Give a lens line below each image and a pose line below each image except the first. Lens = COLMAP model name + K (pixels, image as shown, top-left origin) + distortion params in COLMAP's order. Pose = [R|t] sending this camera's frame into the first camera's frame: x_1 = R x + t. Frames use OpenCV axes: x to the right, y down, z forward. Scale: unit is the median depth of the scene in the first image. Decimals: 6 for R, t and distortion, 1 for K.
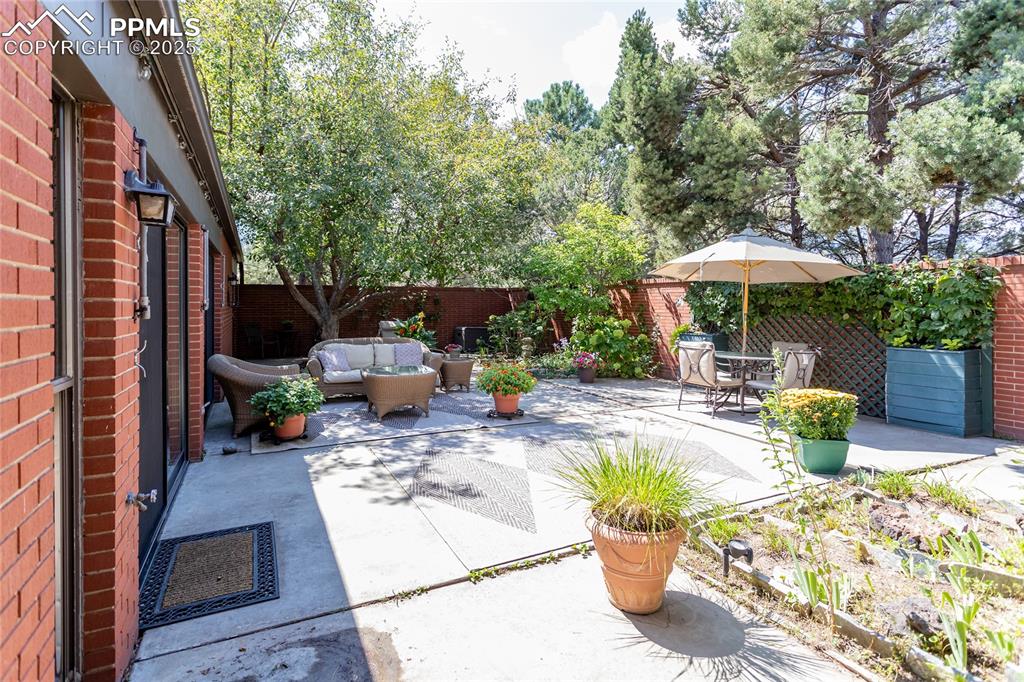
lens RADIAL K [[490.7, 0, 492.7], [0, 490.7, 308.4], [0, 0, 1]] dist [0.000555, 0.000883]
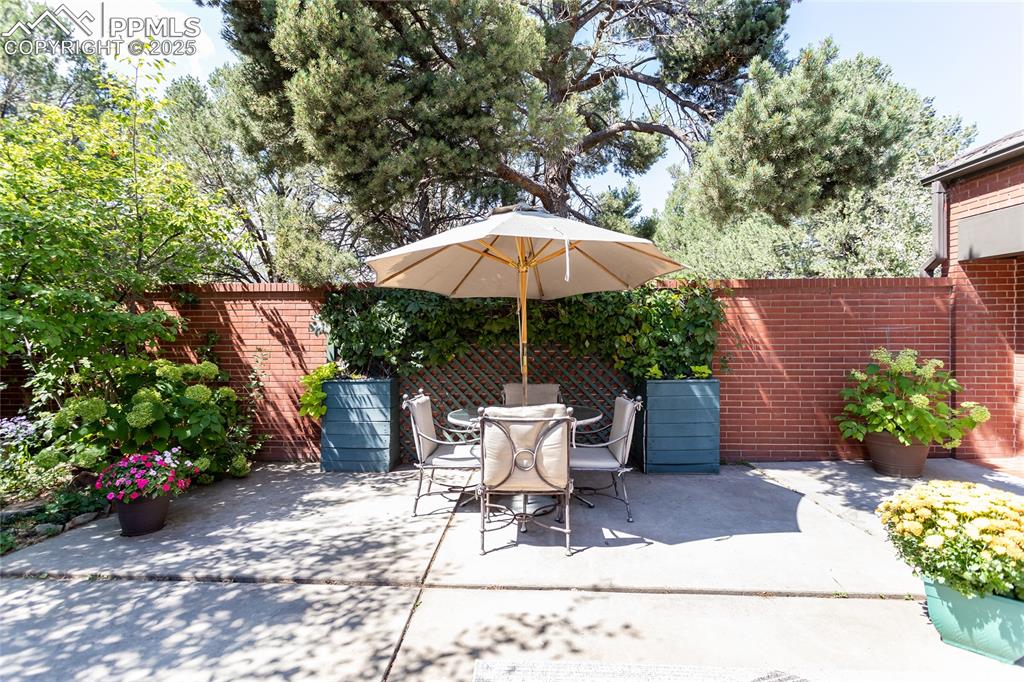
lens RADIAL K [[490.7, 0, 515.1], [0, 490.7, 331.7], [0, 0, 1]] dist [0.000555, 0.000883]
pose [[0.471151, -0.008735, 0.882009, -0.015108], [0.011957, 0.999922, 0.003516, -0.006209], [-0.881972, 0.008890, 0.471219, 0.660942]]
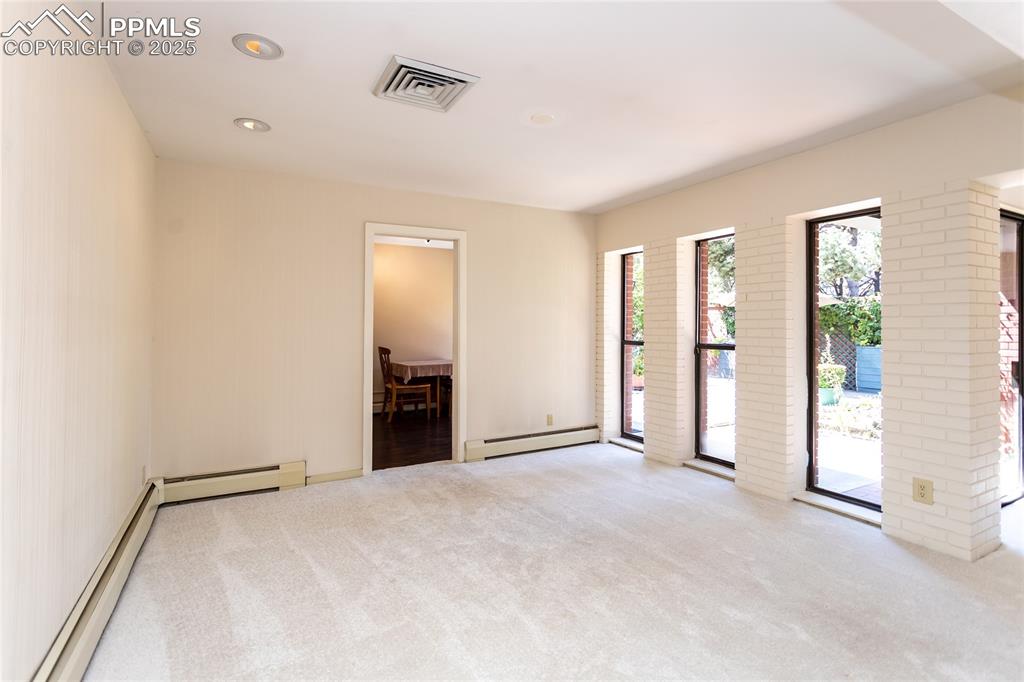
lens RADIAL K [[490.7, 0, 510.4], [0, 490.7, 337.5], [0, 0, 1]] dist [0.000555, 0.000883]
pose [[0.997080, -0.011116, 0.075549, -0.417173], [0.010263, 0.999879, 0.011670, 0.013708], [-0.075669, -0.010861, 0.997074, -0.483169]]
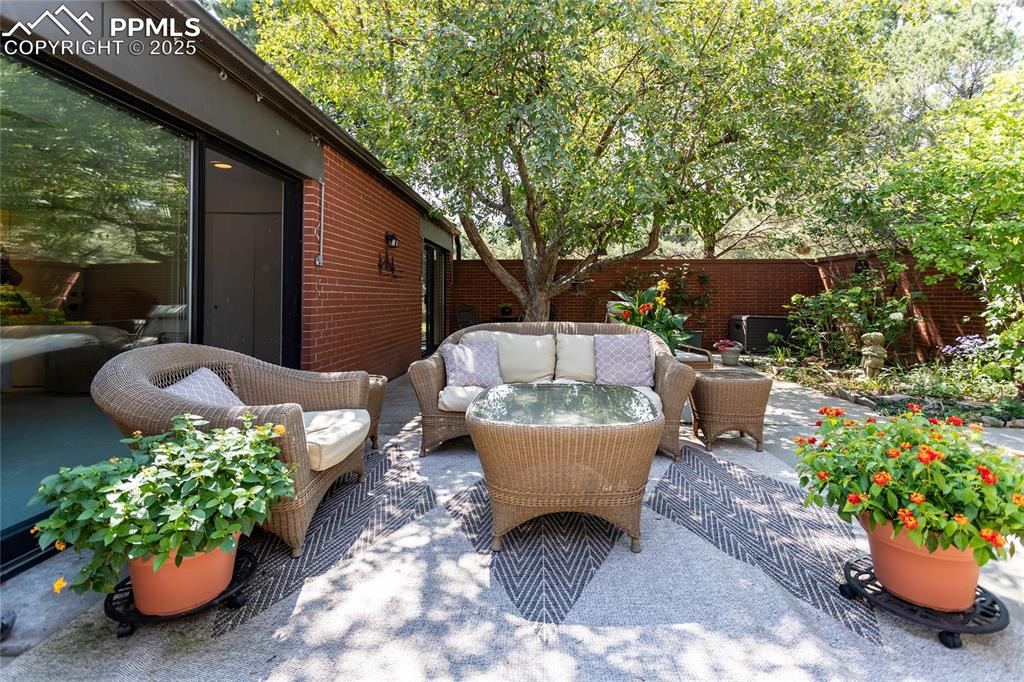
lens RADIAL K [[490.7, 0, 528.1], [0, 490.7, 294.3], [0, 0, 1]] dist [0.000555, 0.000883]
pose [[0.890496, -0.007465, -0.454929, -0.033864], [0.000553, 0.999882, -0.015323, 0.037951], [0.454990, 0.013393, 0.890396, 0.516631]]
